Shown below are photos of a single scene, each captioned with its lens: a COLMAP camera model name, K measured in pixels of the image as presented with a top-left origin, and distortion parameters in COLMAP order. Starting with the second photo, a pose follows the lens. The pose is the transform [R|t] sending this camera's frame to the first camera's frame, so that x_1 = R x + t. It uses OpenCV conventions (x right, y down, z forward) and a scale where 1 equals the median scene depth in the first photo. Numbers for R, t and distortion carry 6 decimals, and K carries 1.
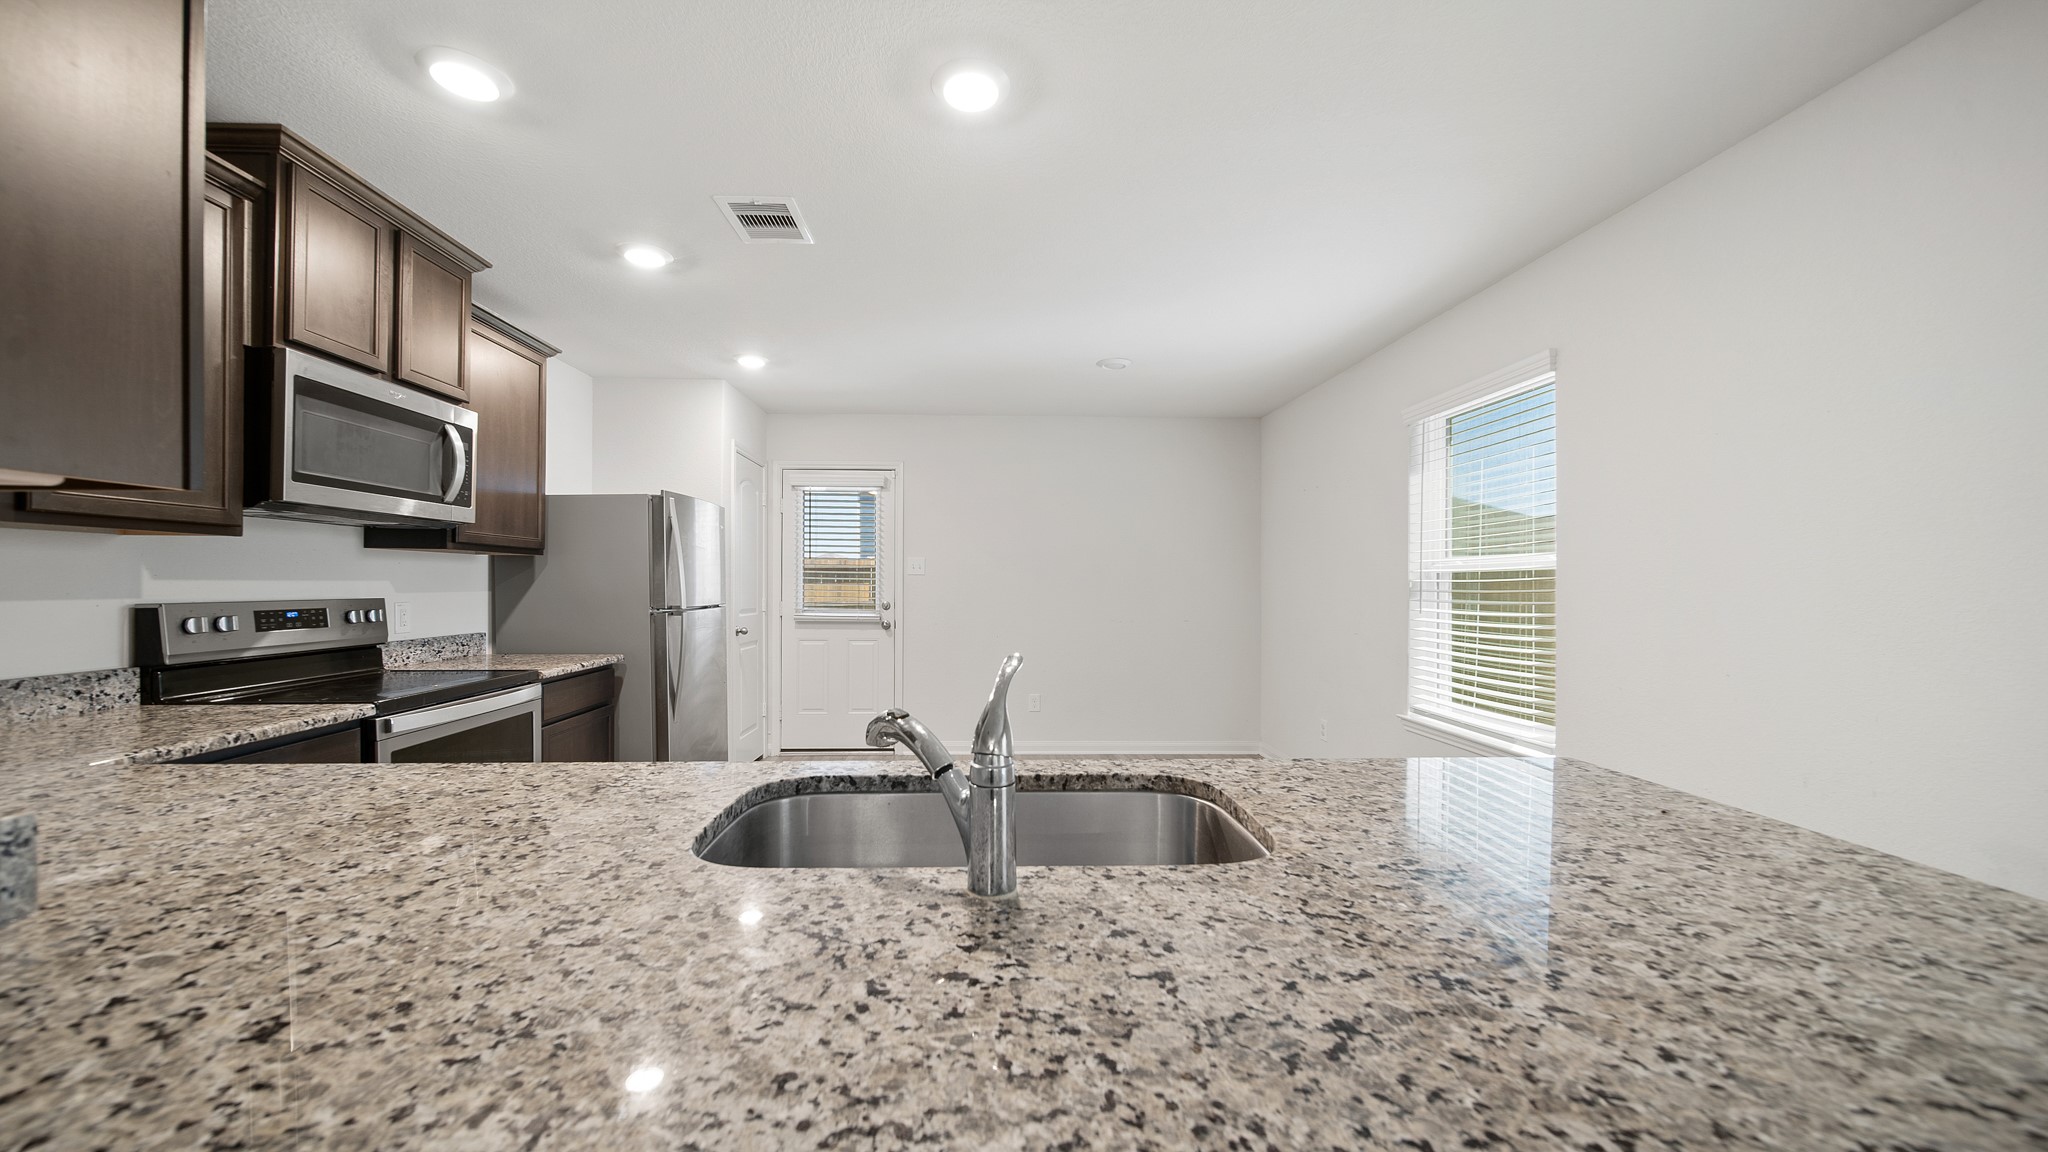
lens RADIAL K [[730.1, 0, 1013.5], [0, 730.1, 586.8], [0, 0, 1]] dist [-0.001787, -0.000484]
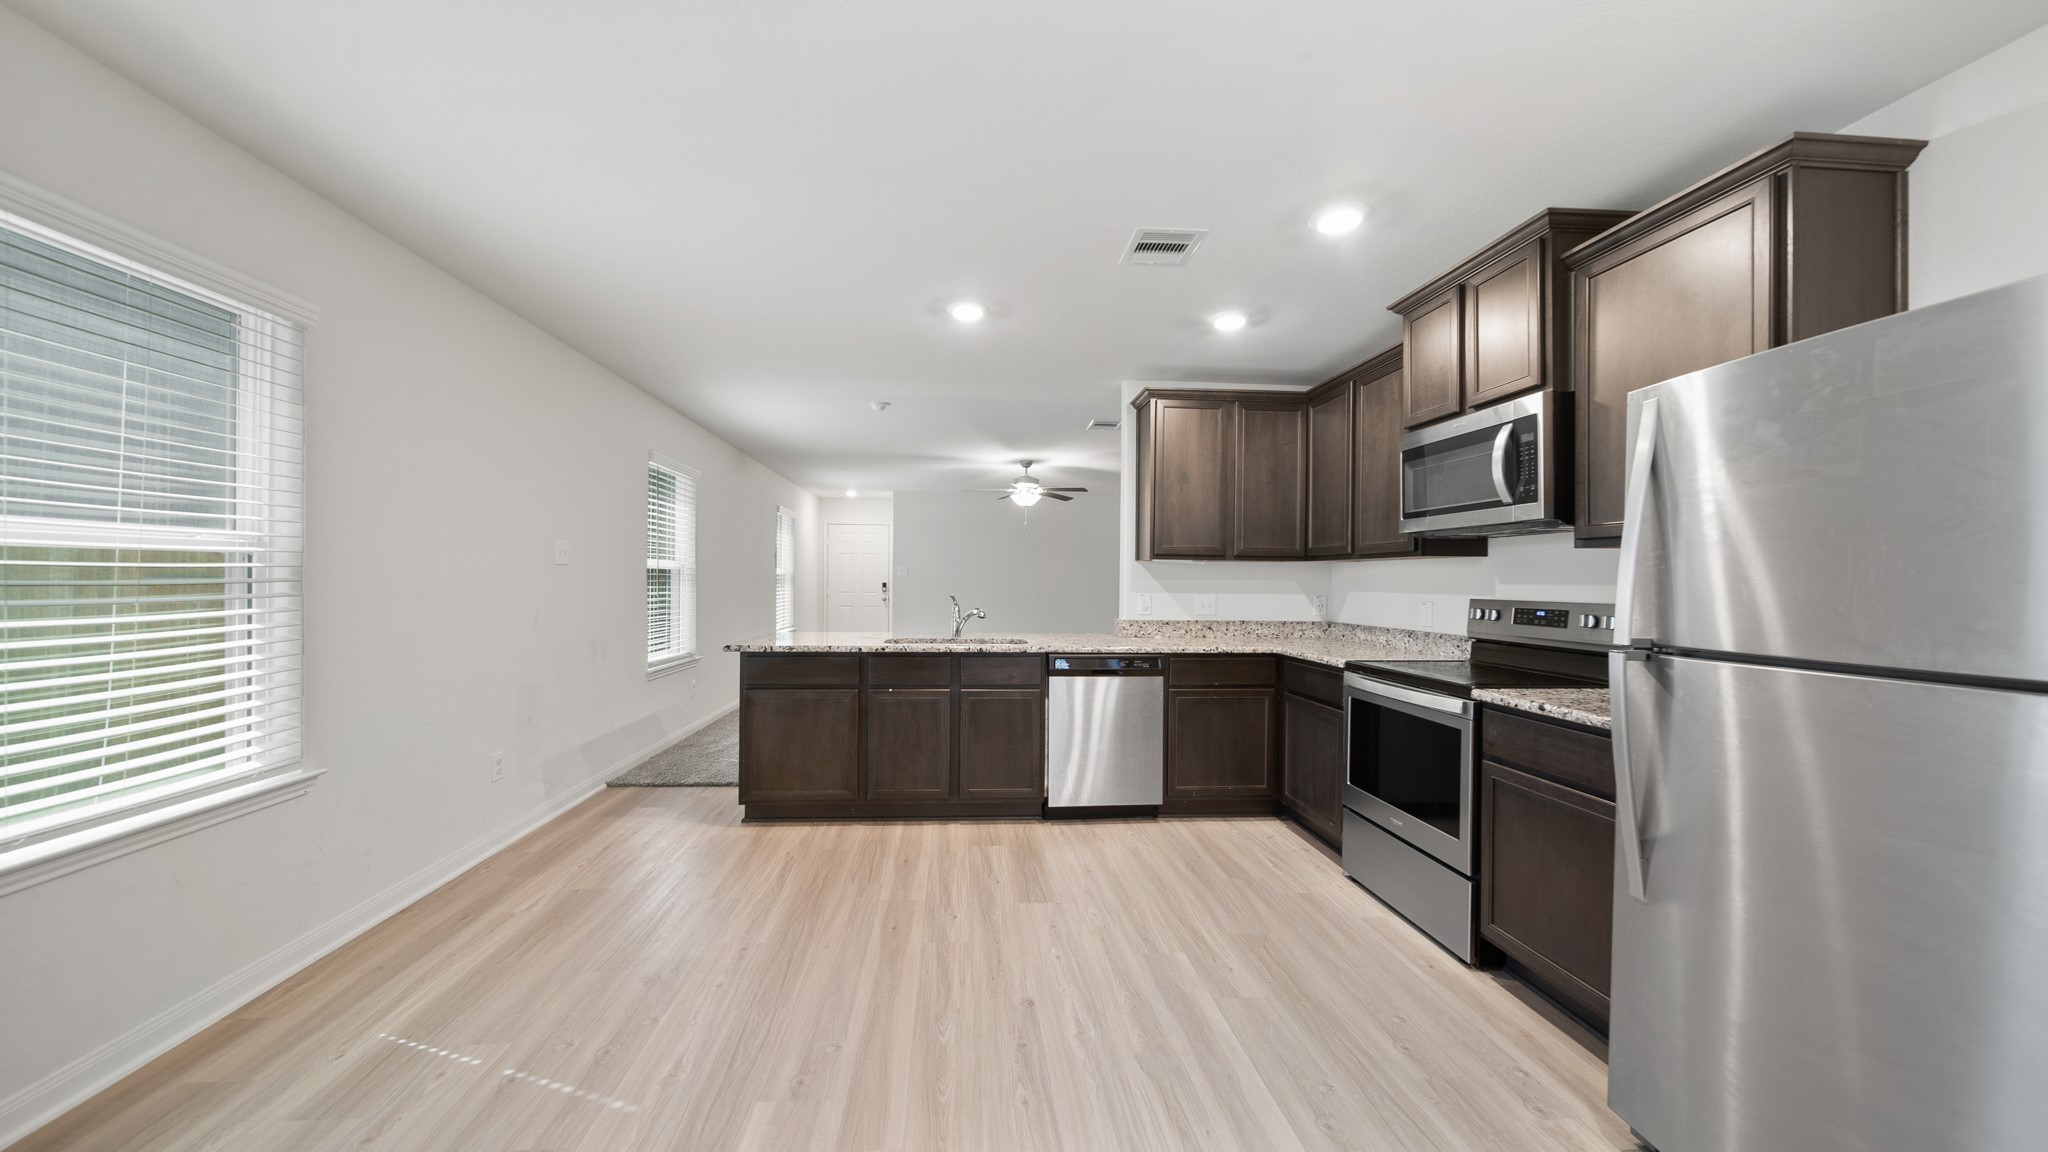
lens RADIAL K [[730.1, 0, 1028.3], [0, 730.1, 581.4], [0, 0, 1]] dist [-0.001787, -0.000484]
pose [[-0.998468, -0.012917, -0.053807, -0.078538], [-0.013286, 0.999891, 0.006506, -0.009231], [0.053717, 0.007211, -0.998530, 1.845529]]
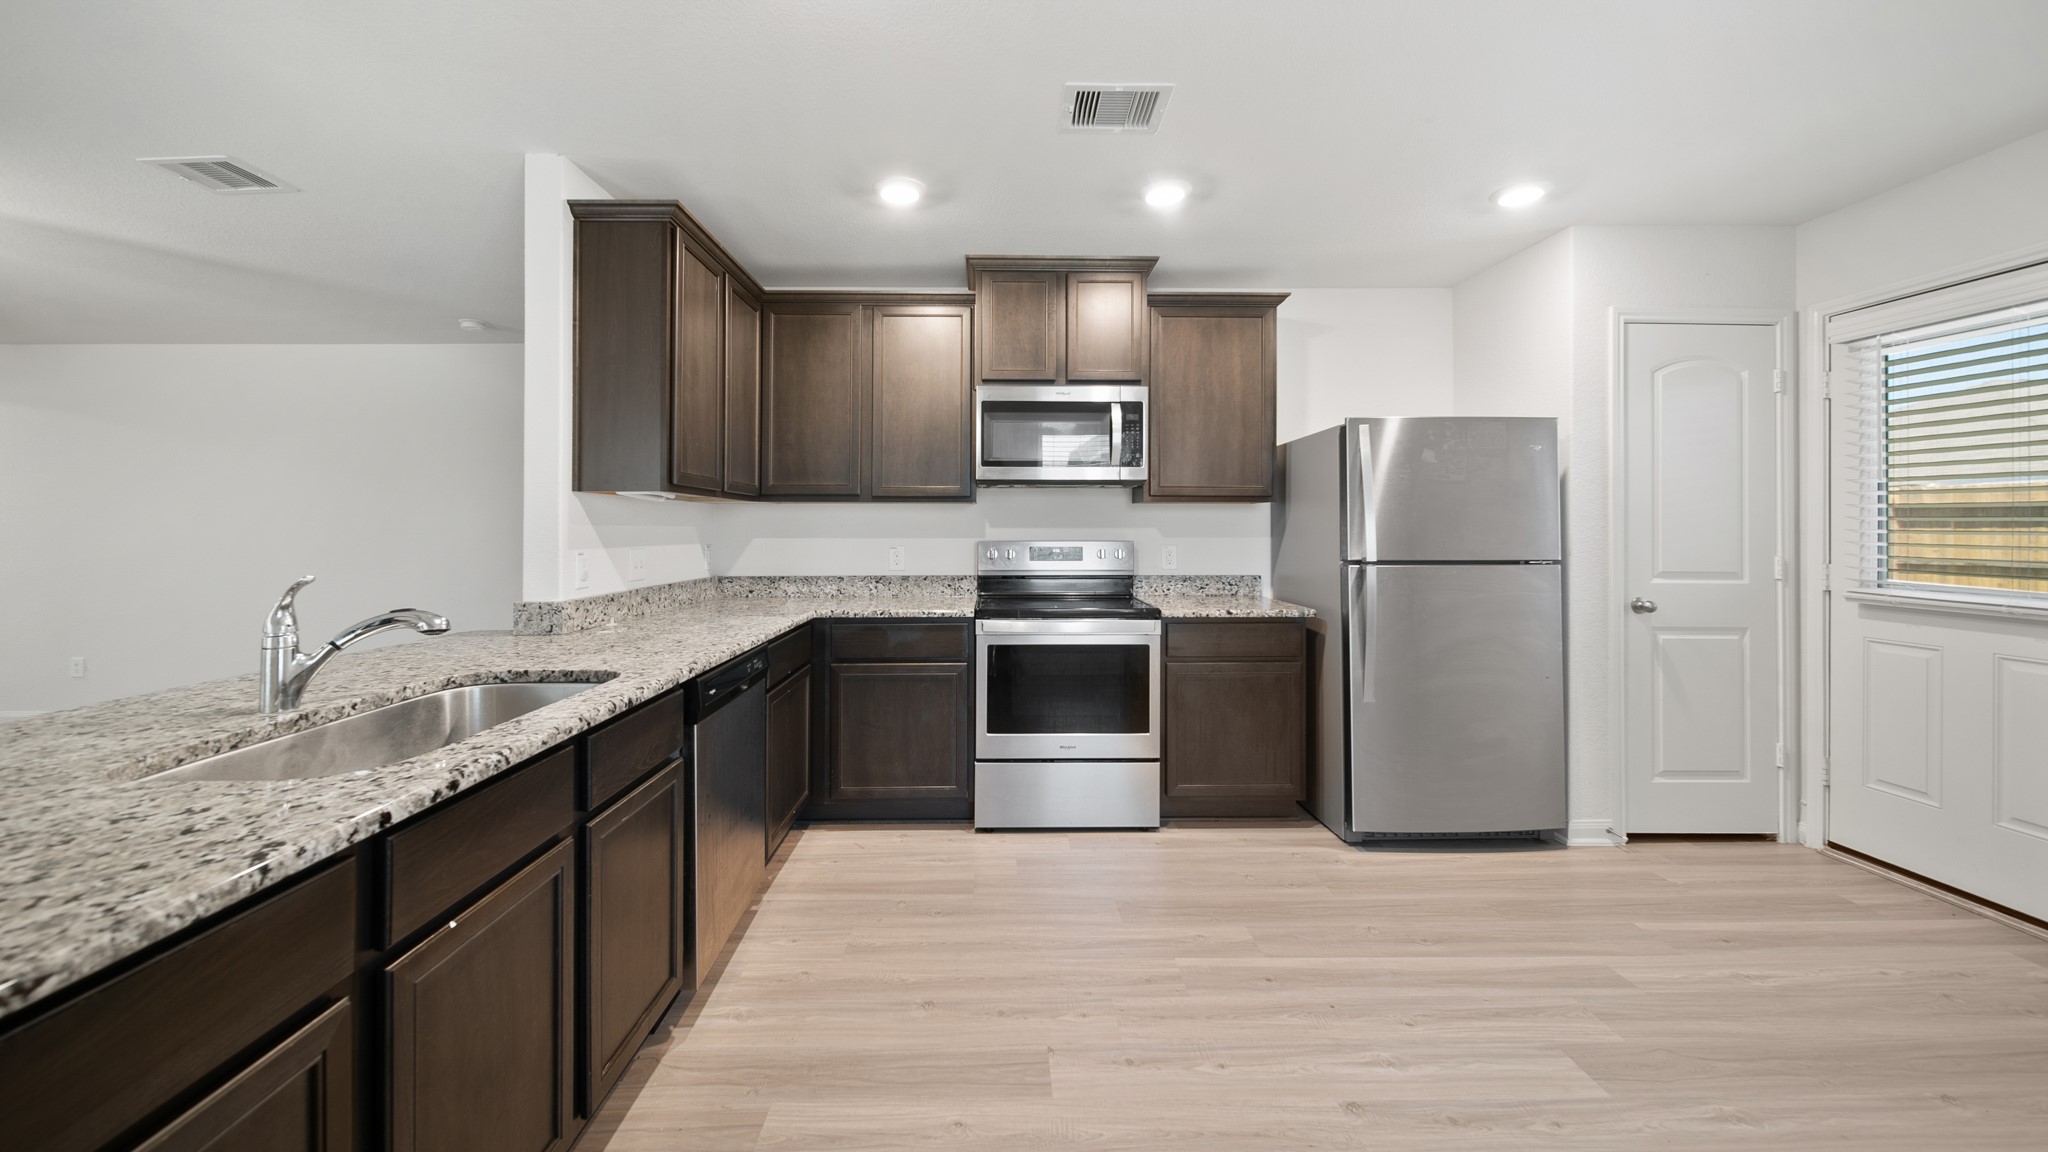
lens RADIAL K [[730.1, 0, 1006.8], [0, 730.1, 513.4], [0, 0, 1]] dist [-0.001787, -0.000484]
pose [[-0.030868, -0.025180, -0.999206, 0.462019], [-0.003950, 0.999678, -0.025070, -0.000437], [0.999516, 0.003173, -0.030957, 0.812713]]
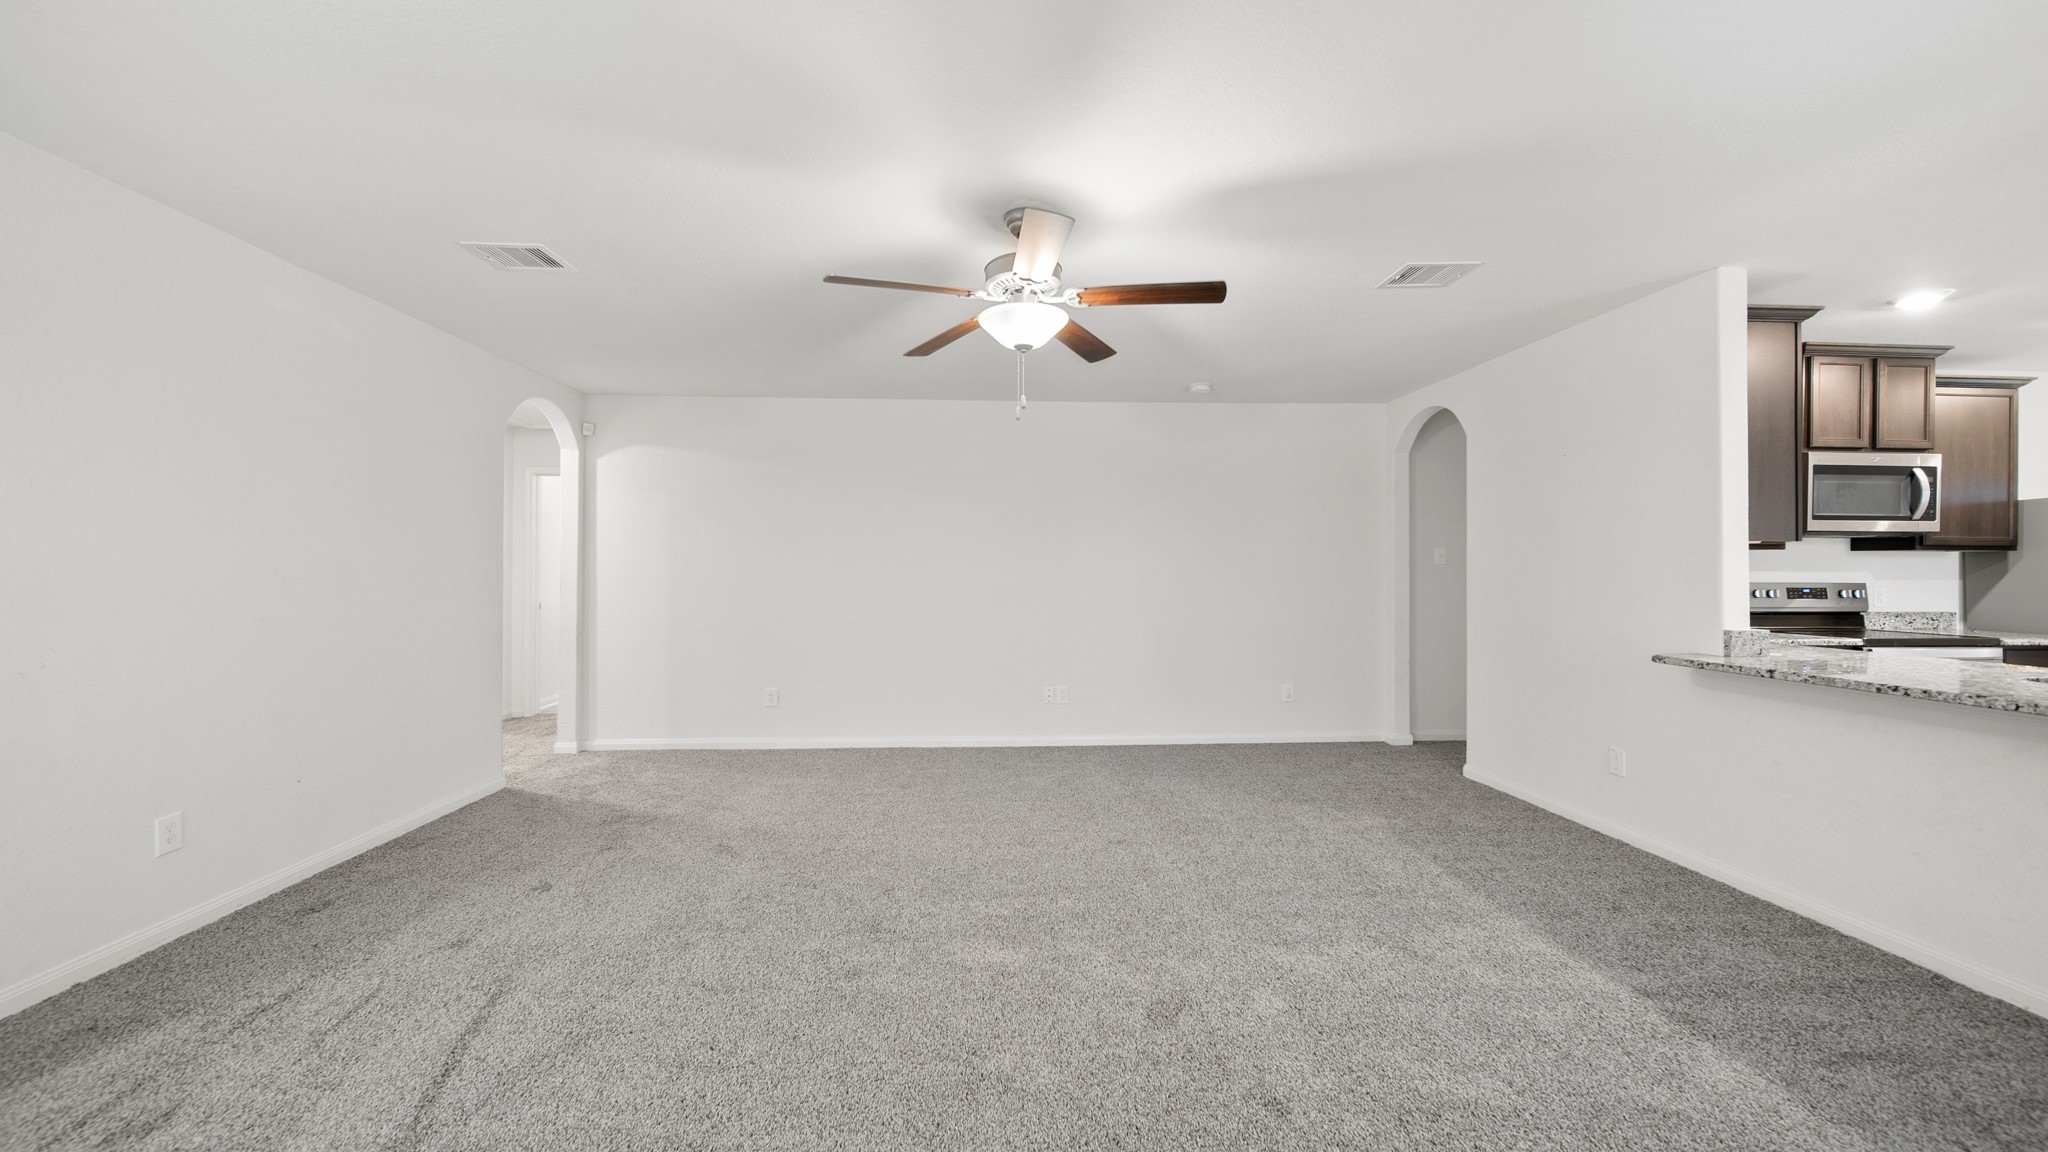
lens RADIAL K [[730.1, 0, 1019.1], [0, 730.1, 567.3], [0, 0, 1]] dist [-0.001787, -0.000484]
pose [[0.004695, -0.007469, -0.999961, 0.678671], [-0.007647, 0.999943, -0.007504, 0.007654], [0.999960, 0.007682, 0.004637, -0.811070]]
